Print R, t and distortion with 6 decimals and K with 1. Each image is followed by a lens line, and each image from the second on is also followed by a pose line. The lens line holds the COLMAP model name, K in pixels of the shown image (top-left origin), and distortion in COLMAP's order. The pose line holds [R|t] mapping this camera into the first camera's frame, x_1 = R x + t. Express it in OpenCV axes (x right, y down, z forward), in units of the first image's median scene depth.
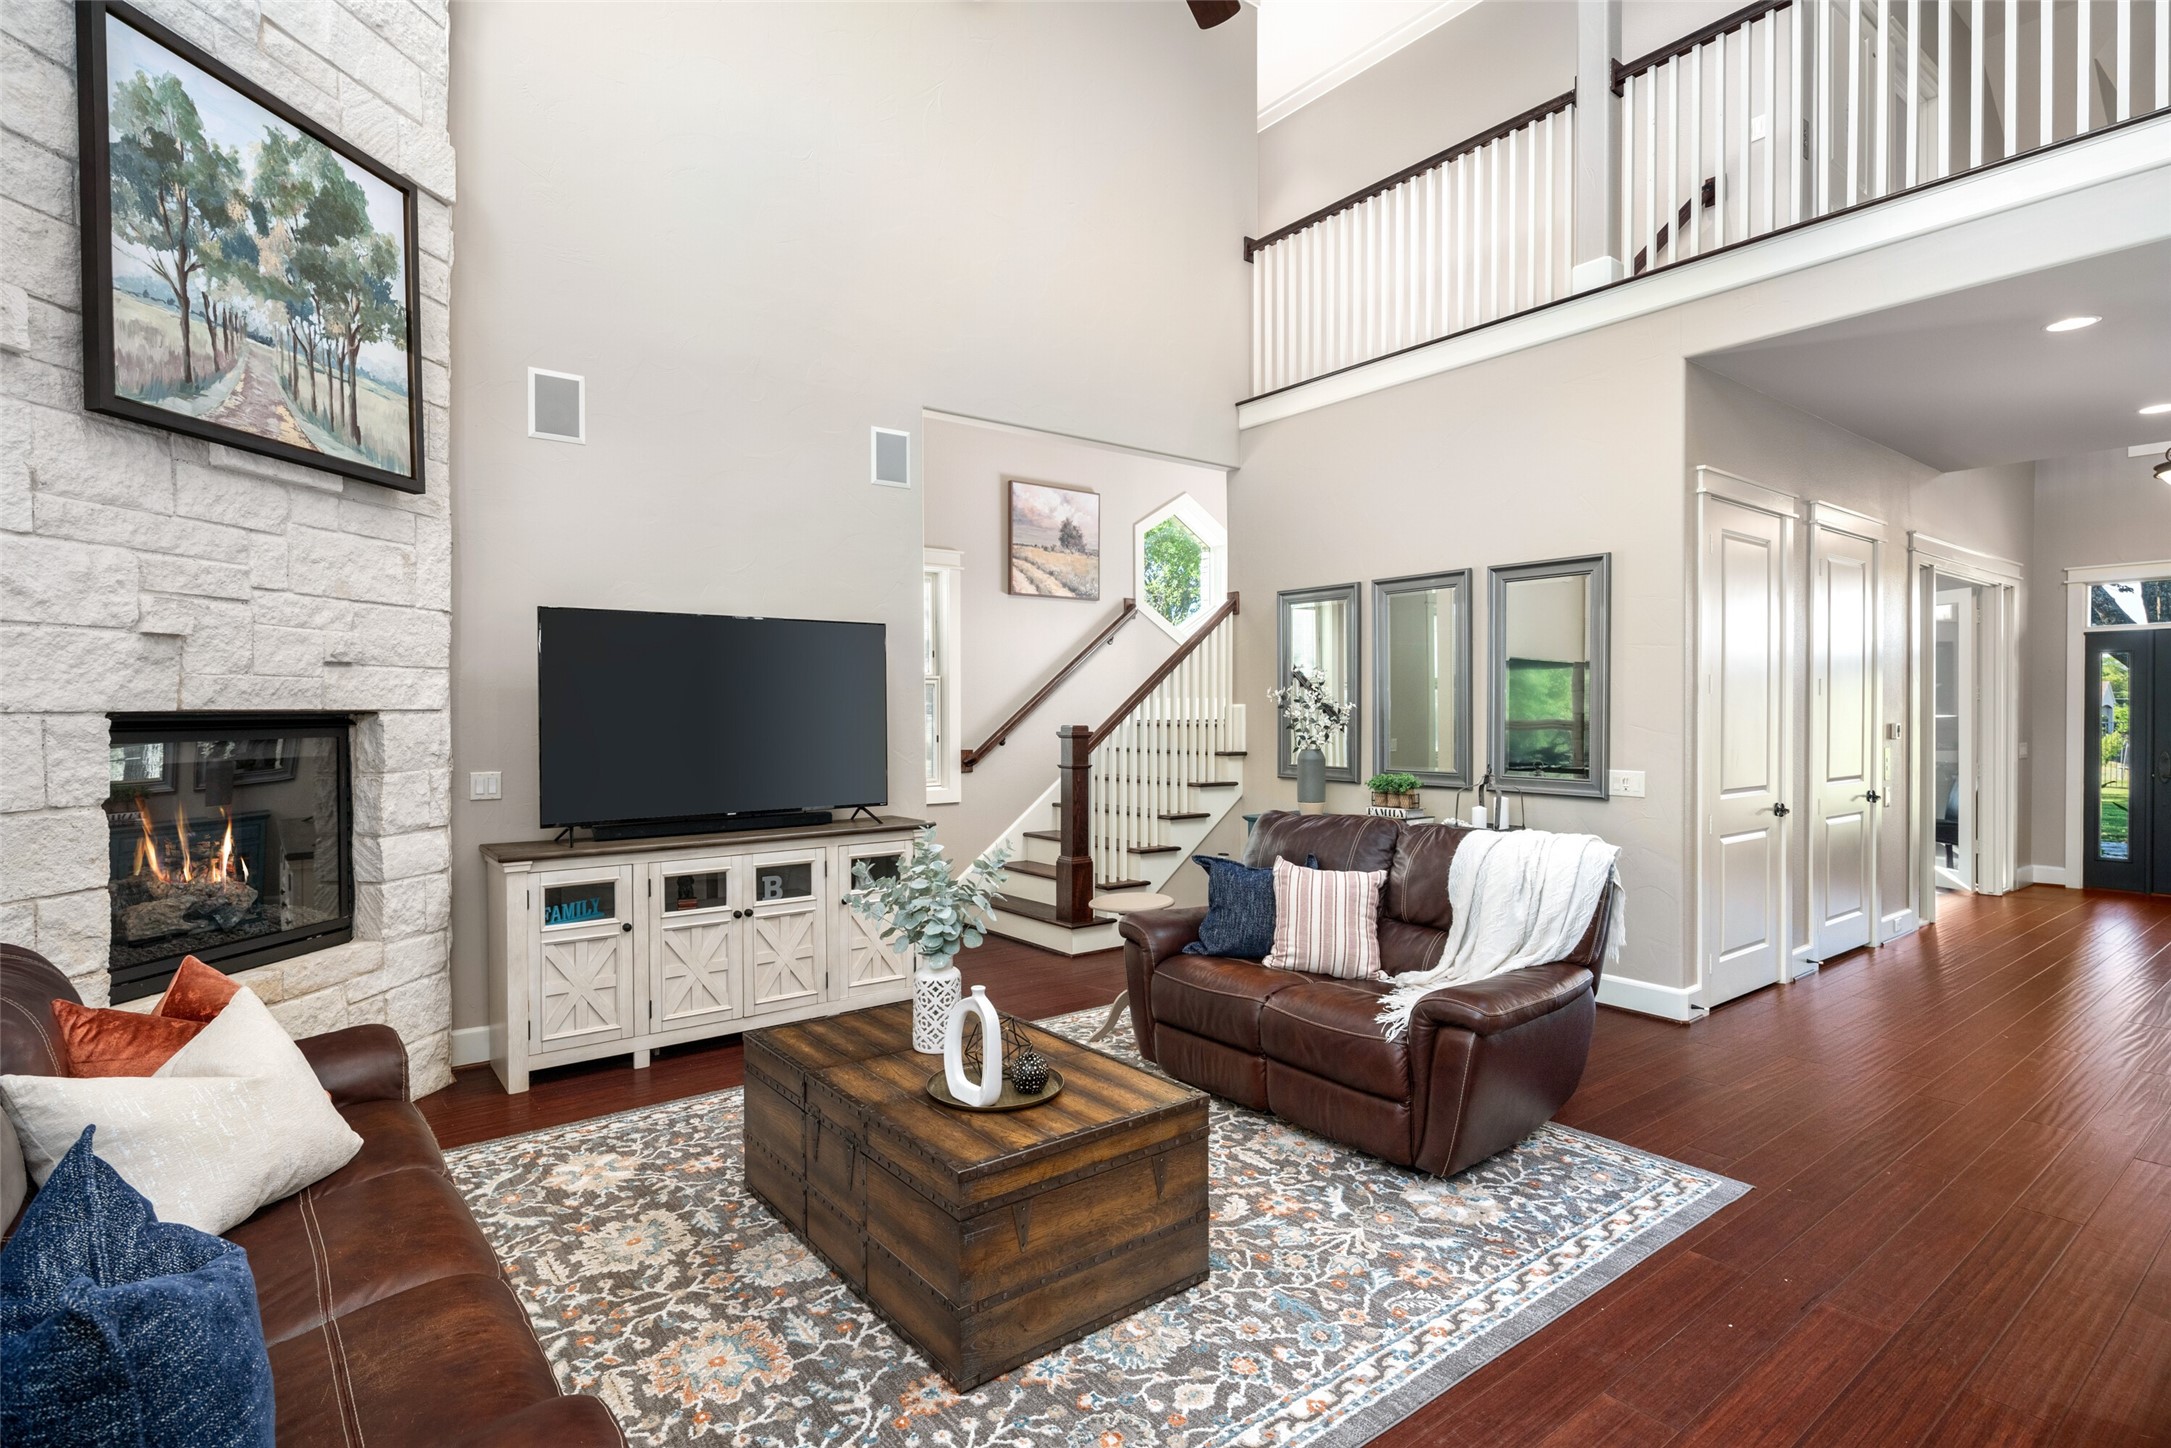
lens RADIAL K [[1090.4, 0, 1083.4], [0, 1090.4, 721.3], [0, 0, 1]] dist [0.000312, 0.000042]
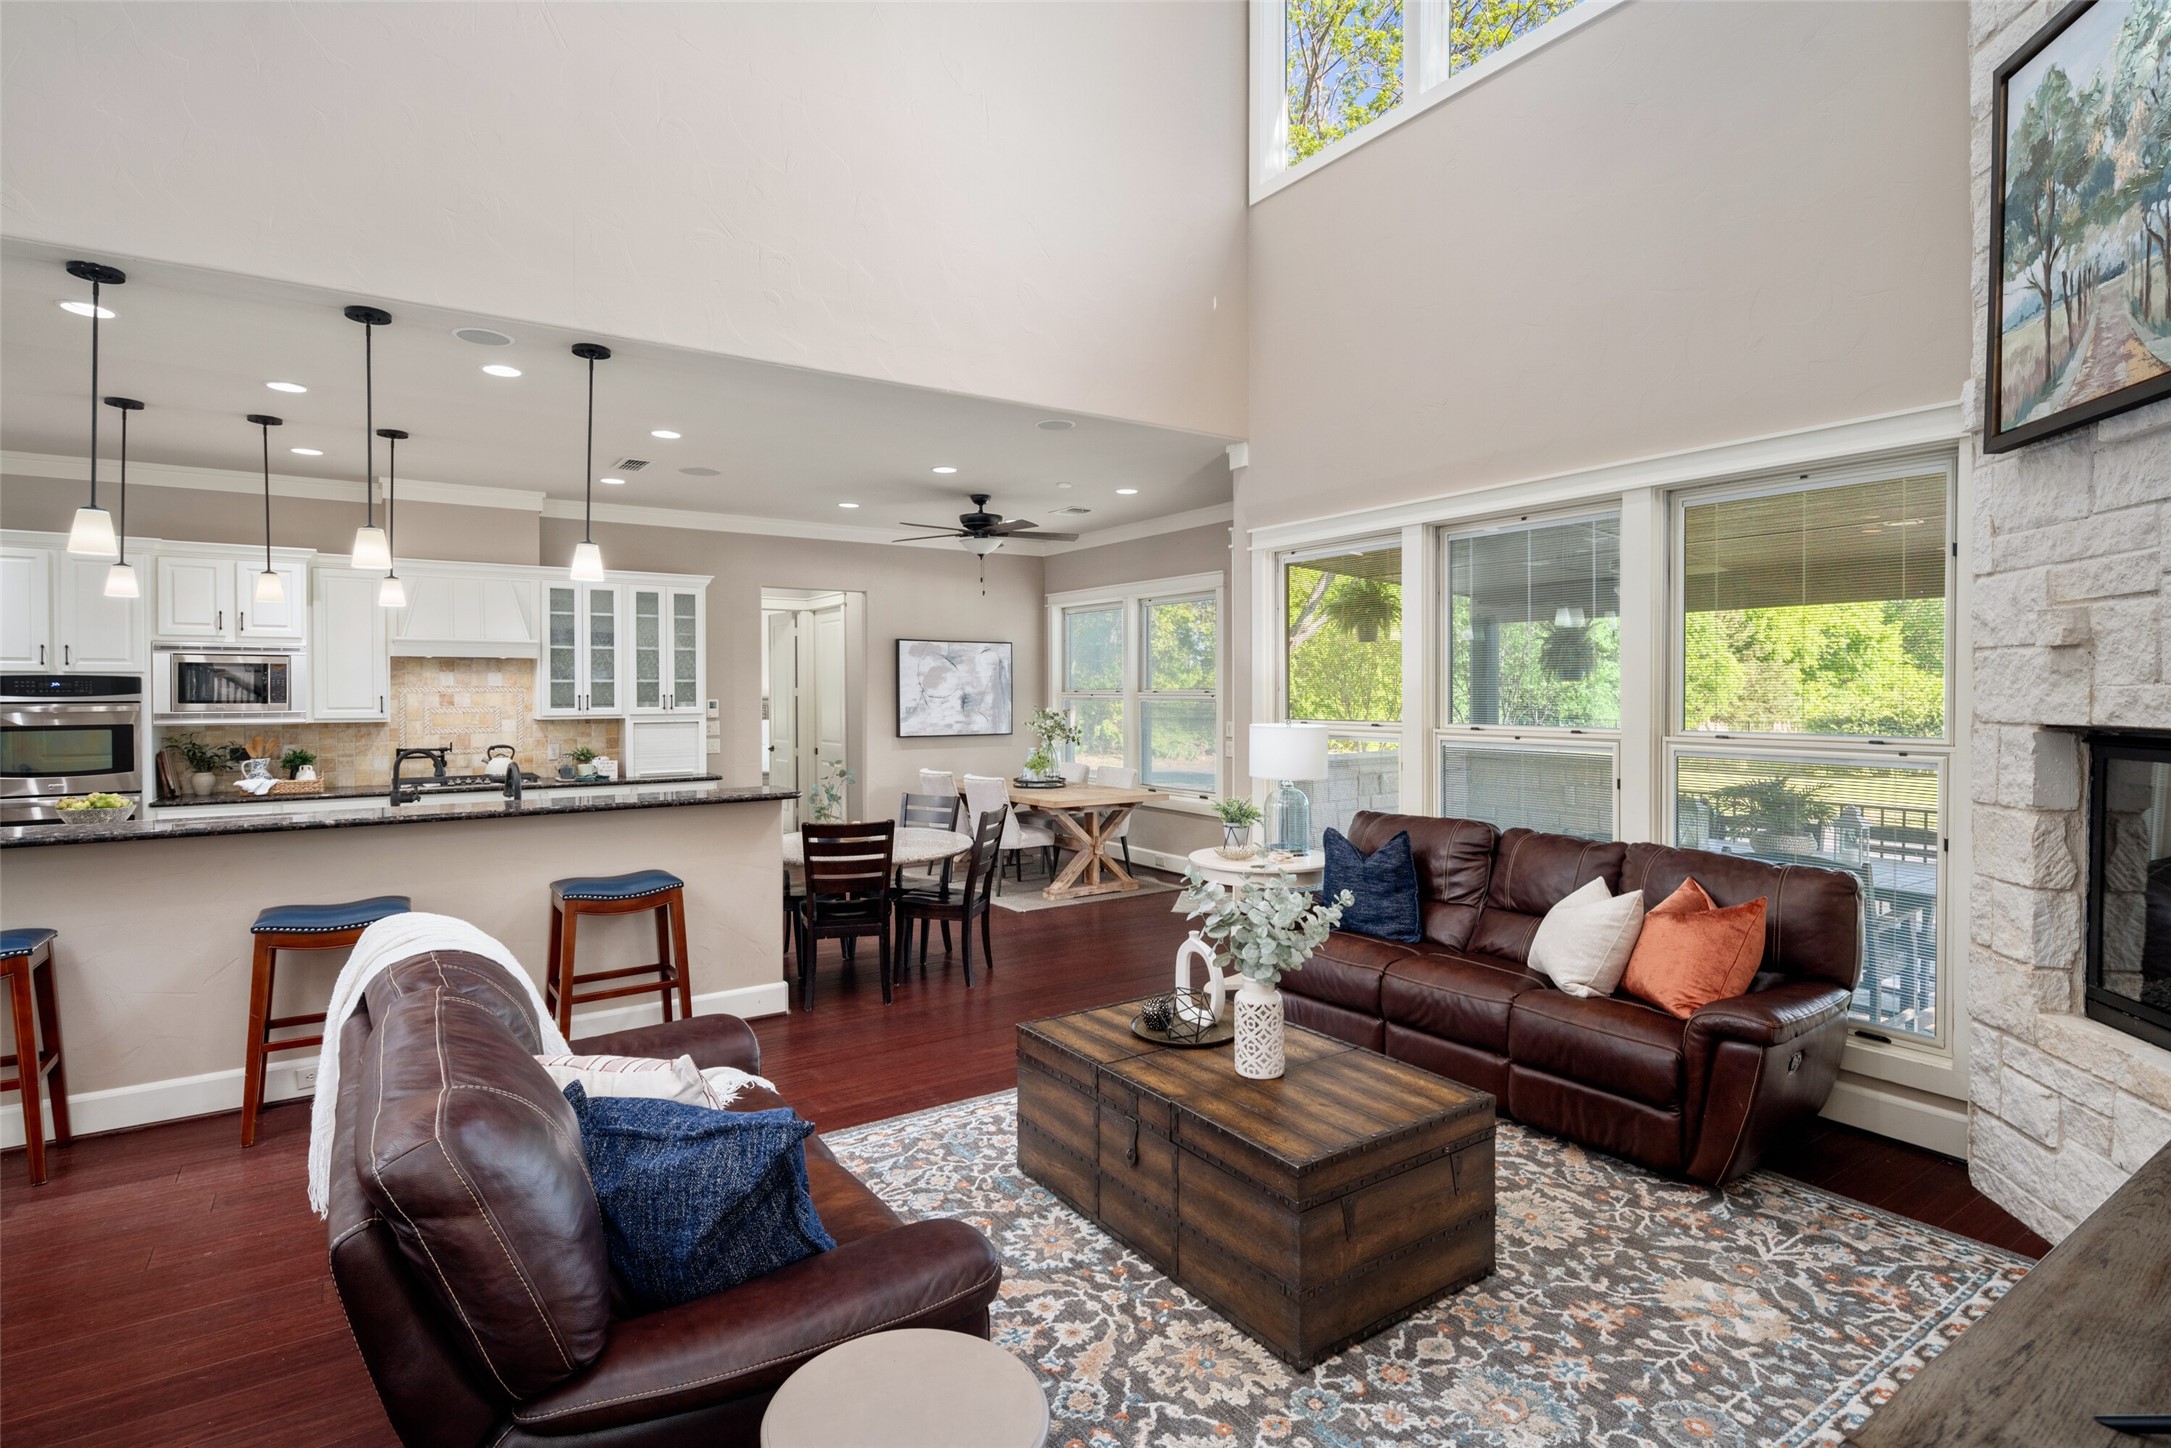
lens RADIAL K [[1090.4, 0, 1085.7], [0, 1090.4, 710.0], [0, 0, 1]] dist [0.000312, 0.000042]
pose [[-0.998427, 0.004650, 0.055870, -0.029041], [0.006478, 0.999448, 0.032587, -0.050945], [-0.055688, 0.032898, -0.997906, 1.712594]]
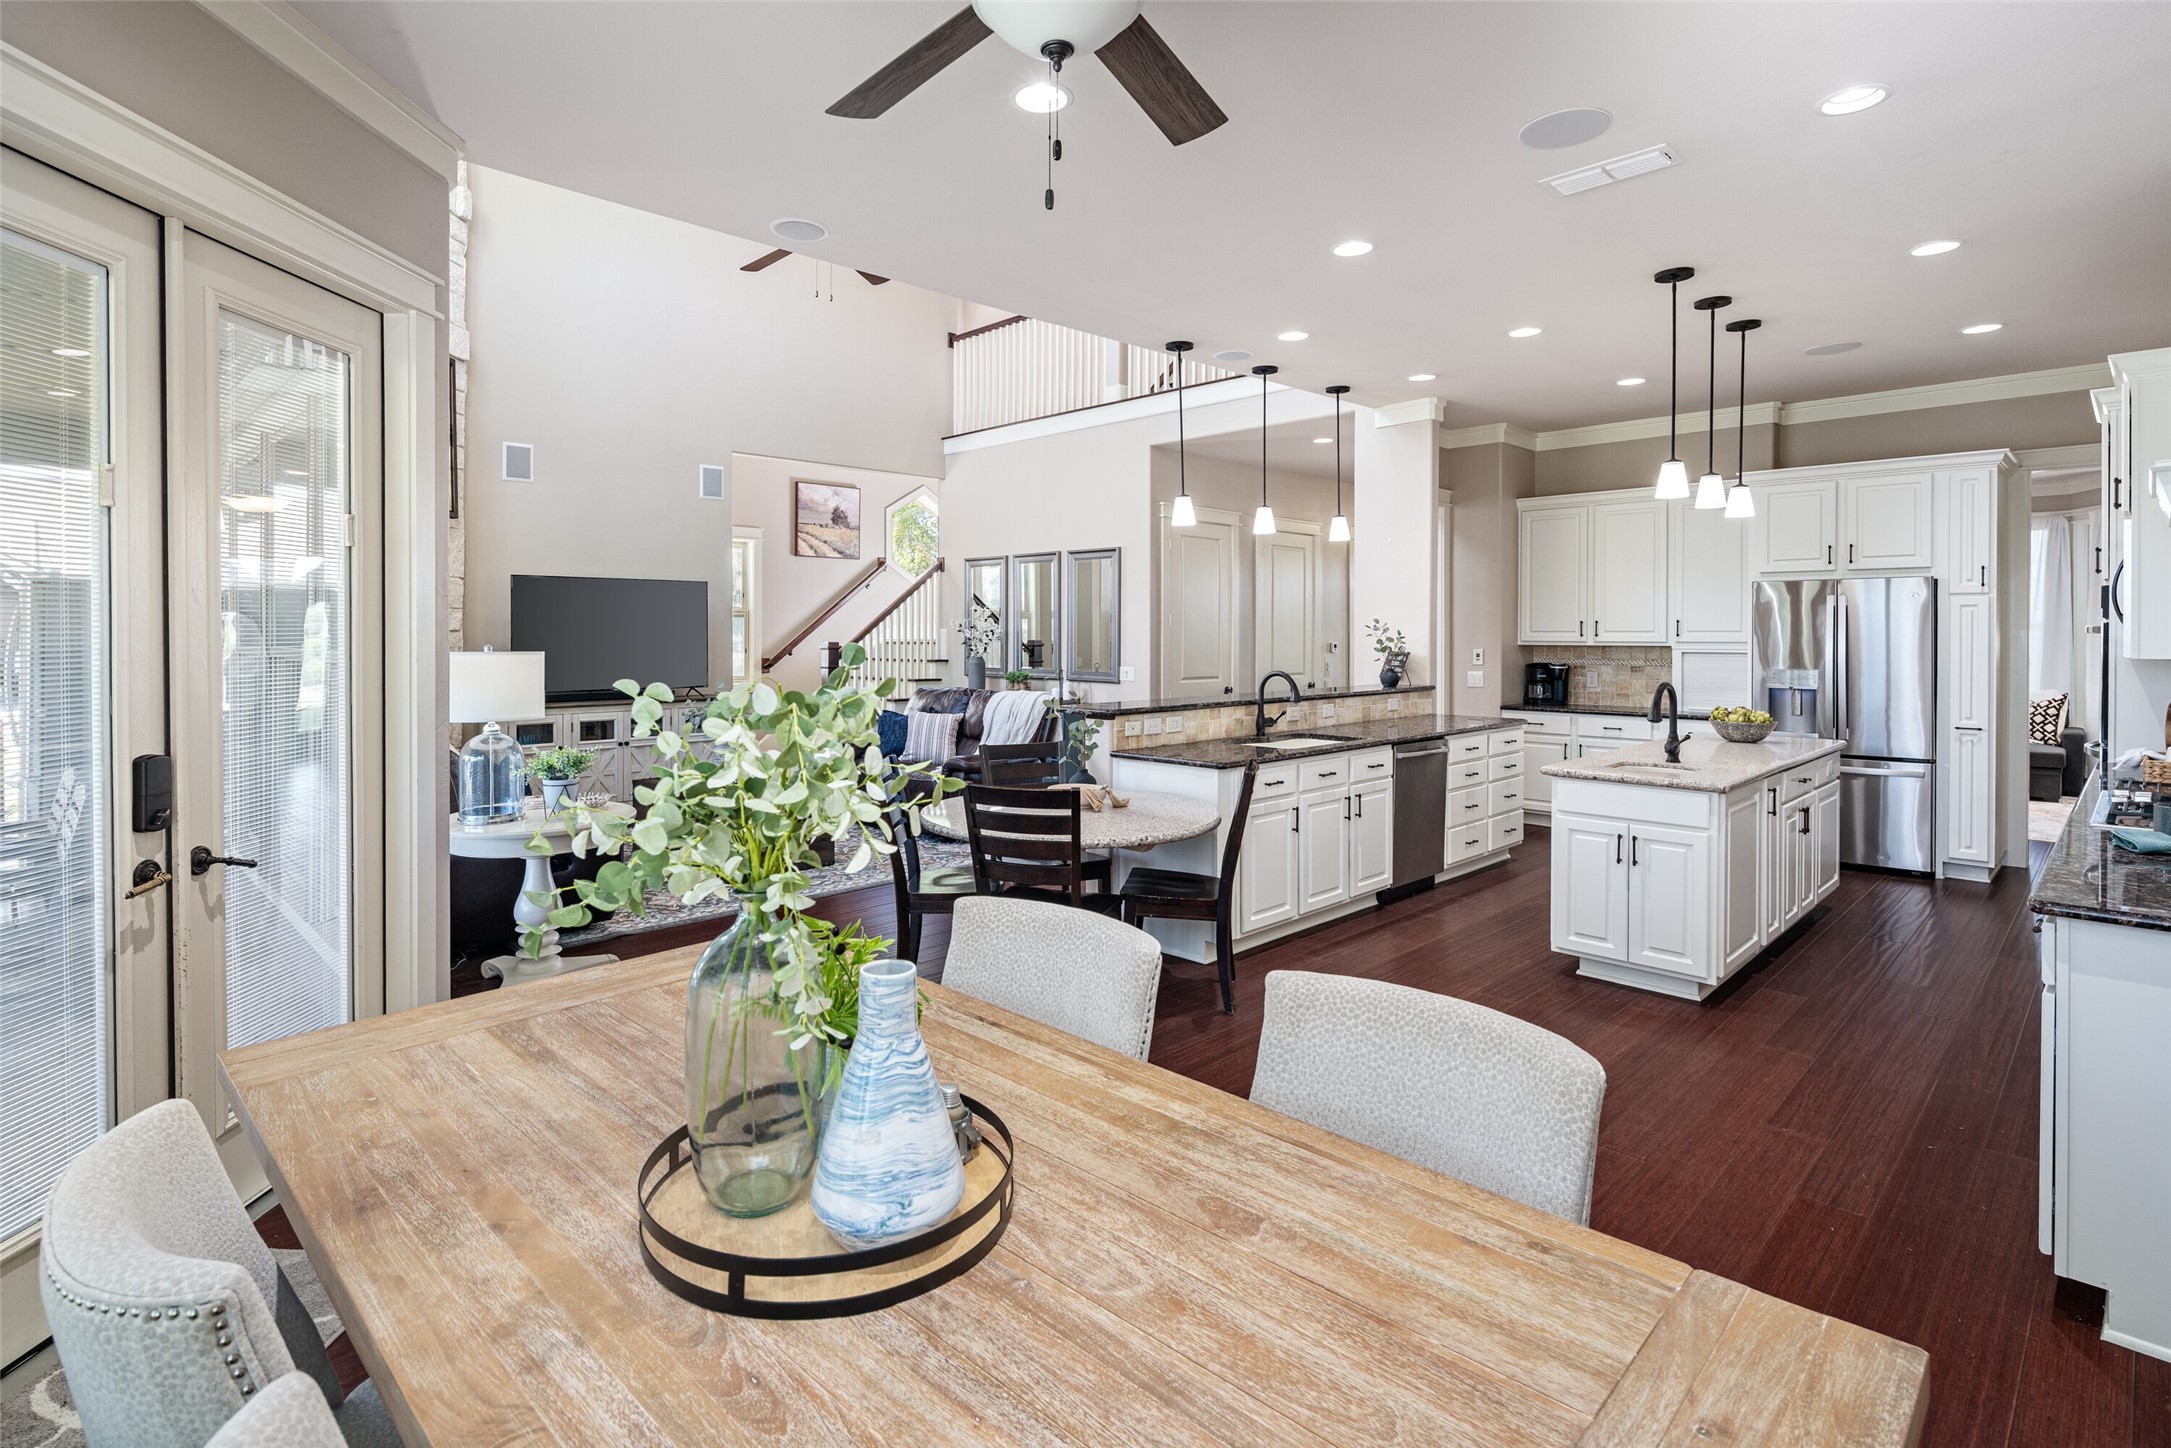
lens RADIAL K [[1090.4, 0, 1073.6], [0, 1090.4, 637.3], [0, 0, 1]] dist [0.000312, 0.000042]
pose [[0.992124, 0.004930, 0.125161, 0.228558], [-0.004244, 0.999974, -0.005745, 0.008279], [-0.125186, 0.005168, 0.992120, -1.008955]]
